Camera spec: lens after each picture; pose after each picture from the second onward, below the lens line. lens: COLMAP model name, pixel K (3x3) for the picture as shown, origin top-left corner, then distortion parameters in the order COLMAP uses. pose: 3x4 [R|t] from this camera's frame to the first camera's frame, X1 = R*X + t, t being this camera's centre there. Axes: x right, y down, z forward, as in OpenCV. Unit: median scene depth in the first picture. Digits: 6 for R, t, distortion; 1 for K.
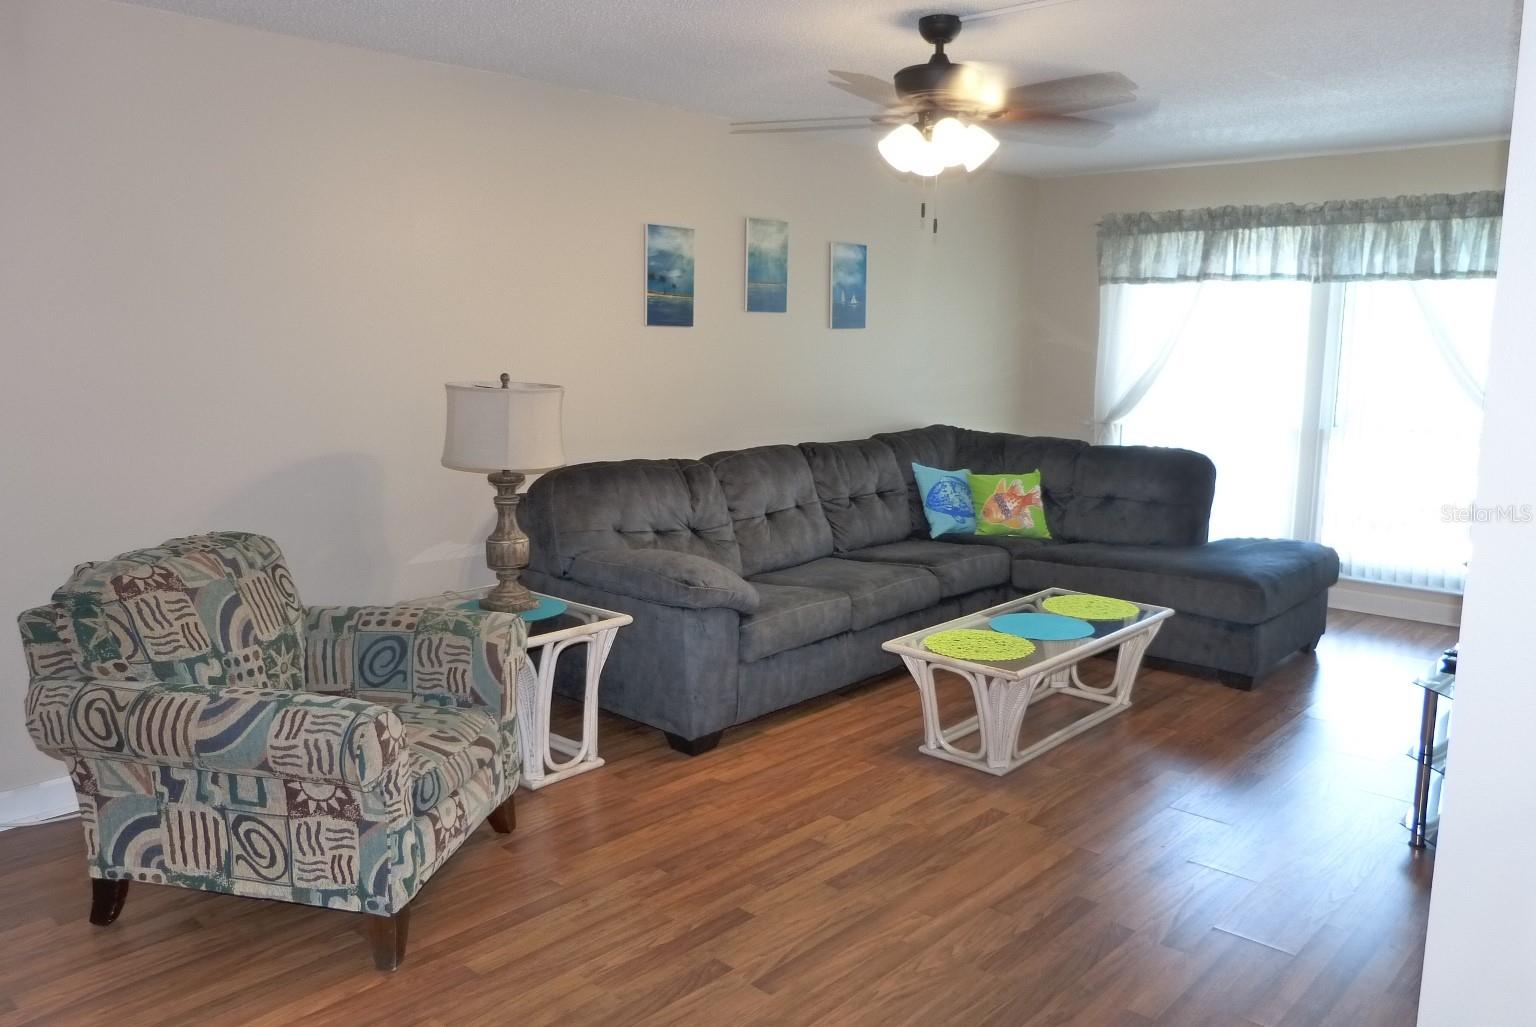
lens RADIAL K [[1148.1, 0, 771.1], [0, 1148.1, 512.8], [0, 0, 1]] dist [-0.024088, 0.003757]
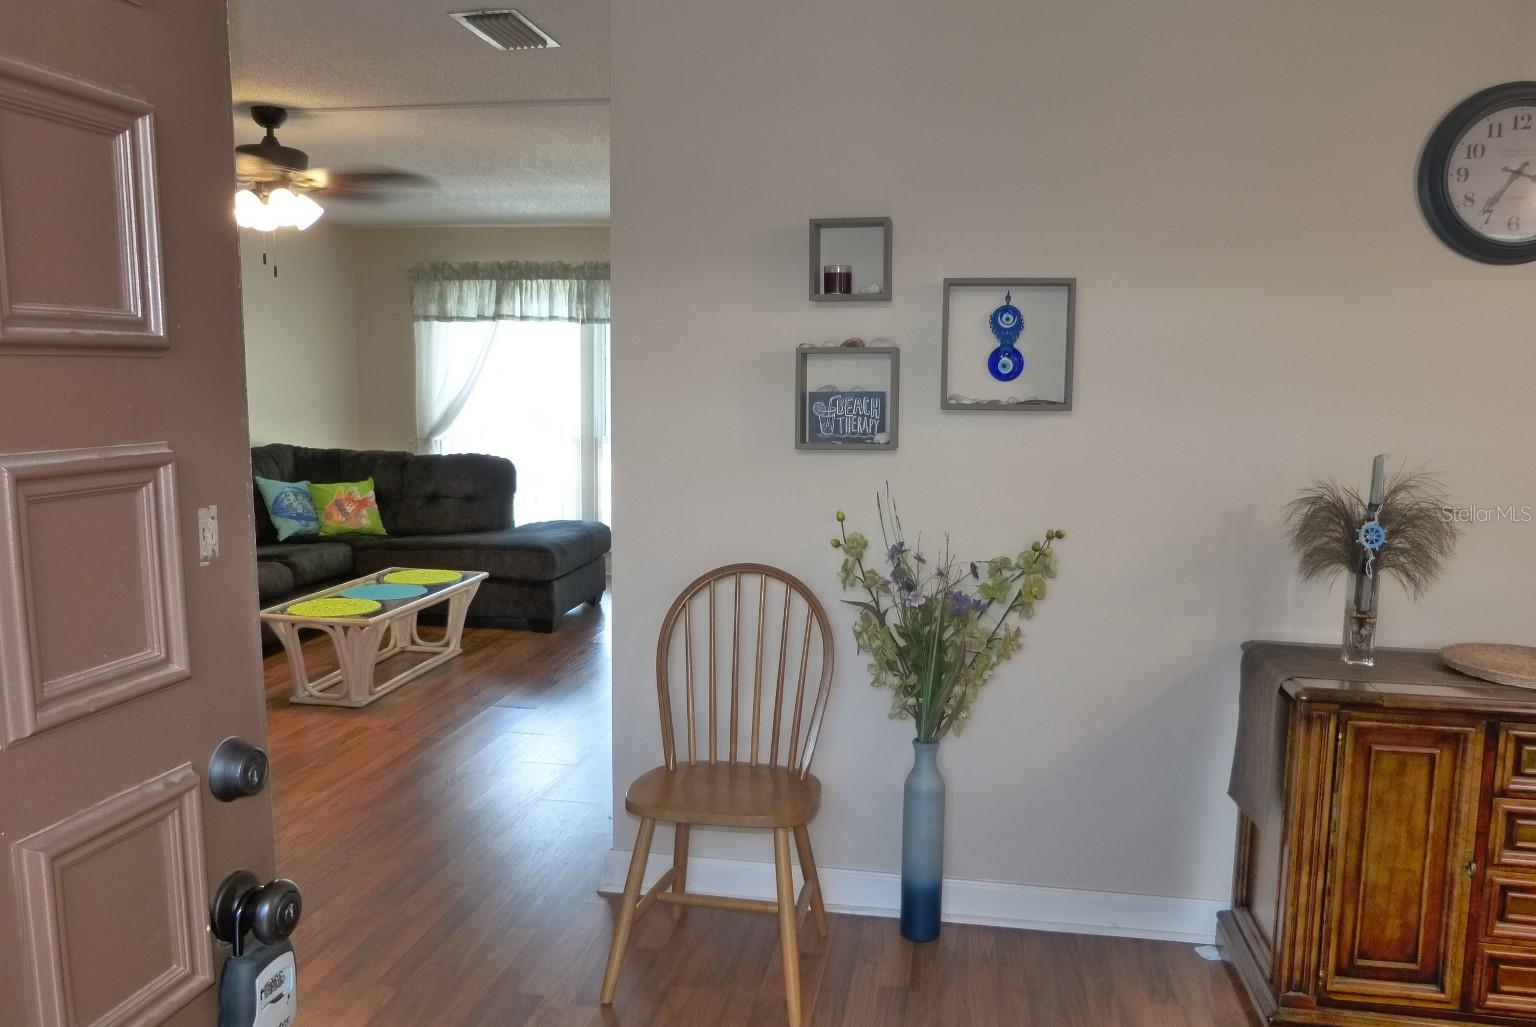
lens RADIAL K [[1148.1, 0, 771.7], [0, 1148.1, 509.8], [0, 0, 1]] dist [-0.024088, 0.003757]
pose [[0.840859, -0.060515, 0.537861, -0.059361], [0.078844, 0.996825, -0.011107, 0.044263], [-0.535481, 0.051747, 0.842961, -0.222769]]
